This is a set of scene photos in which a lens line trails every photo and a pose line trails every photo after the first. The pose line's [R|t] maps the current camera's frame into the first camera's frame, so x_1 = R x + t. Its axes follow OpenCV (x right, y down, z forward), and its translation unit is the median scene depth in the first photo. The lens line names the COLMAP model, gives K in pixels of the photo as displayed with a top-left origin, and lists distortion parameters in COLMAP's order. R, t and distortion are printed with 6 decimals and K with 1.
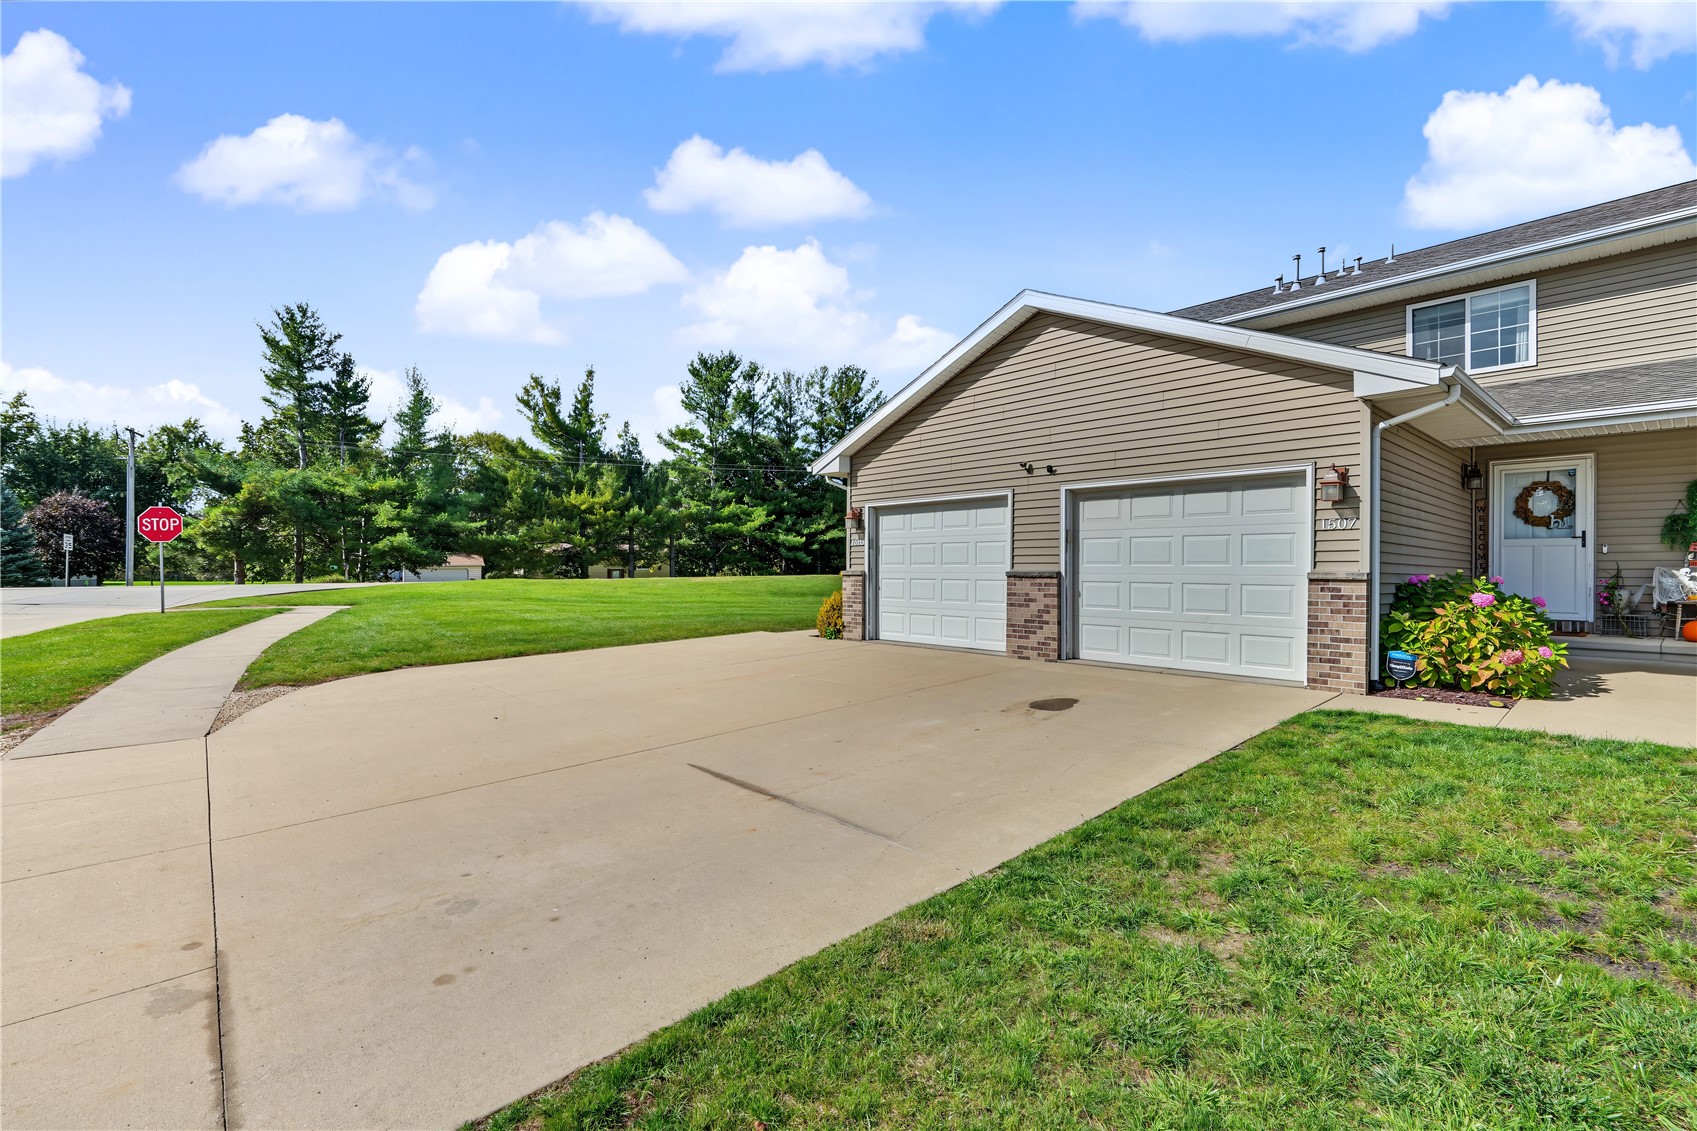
lens RADIAL K [[777.0, 0, 843.8], [0, 777.0, 569.2], [0, 0, 1]] dist [-0.002782, -0.000072]
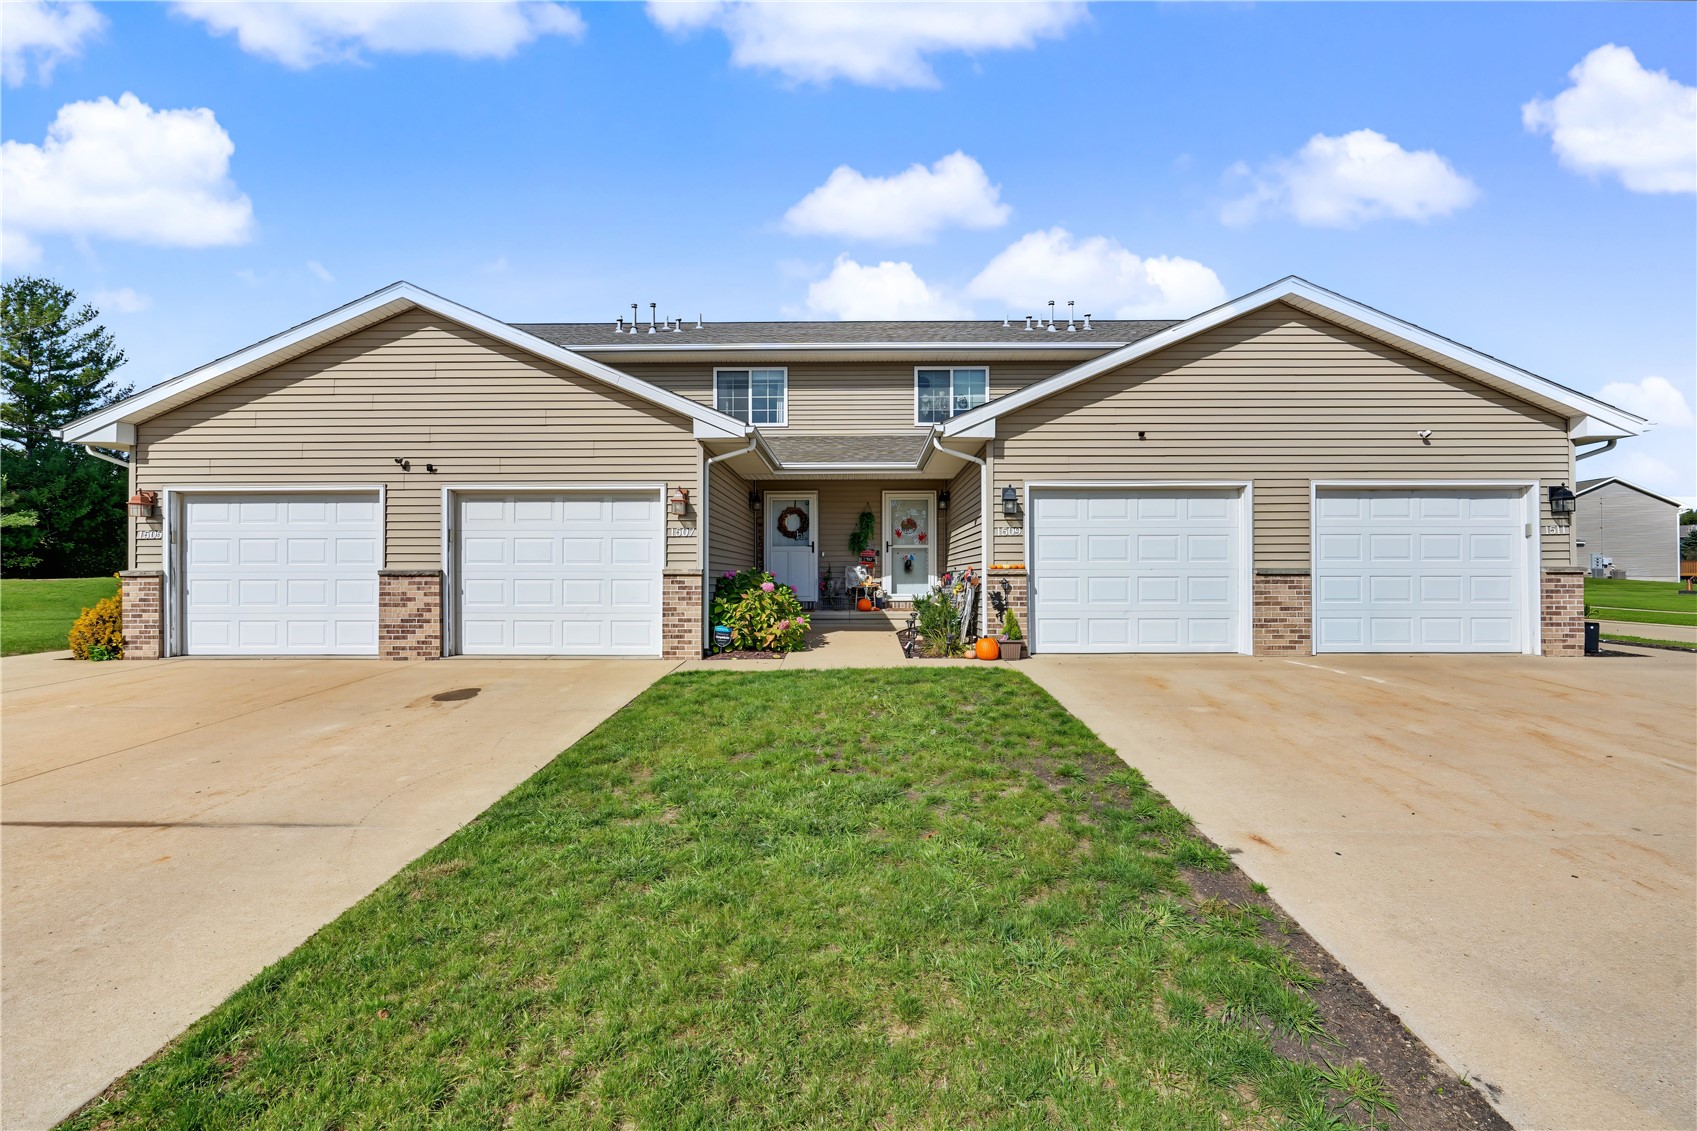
lens RADIAL K [[777.0, 0, 843.8], [0, 777.0, 569.2], [0, 0, 1]] dist [-0.002782, -0.000072]
pose [[0.684824, -0.002471, 0.728704, -0.132900], [0.003322, 0.999994, 0.000269, 0.004617], [-0.728701, 0.002237, 0.684829, -0.099188]]
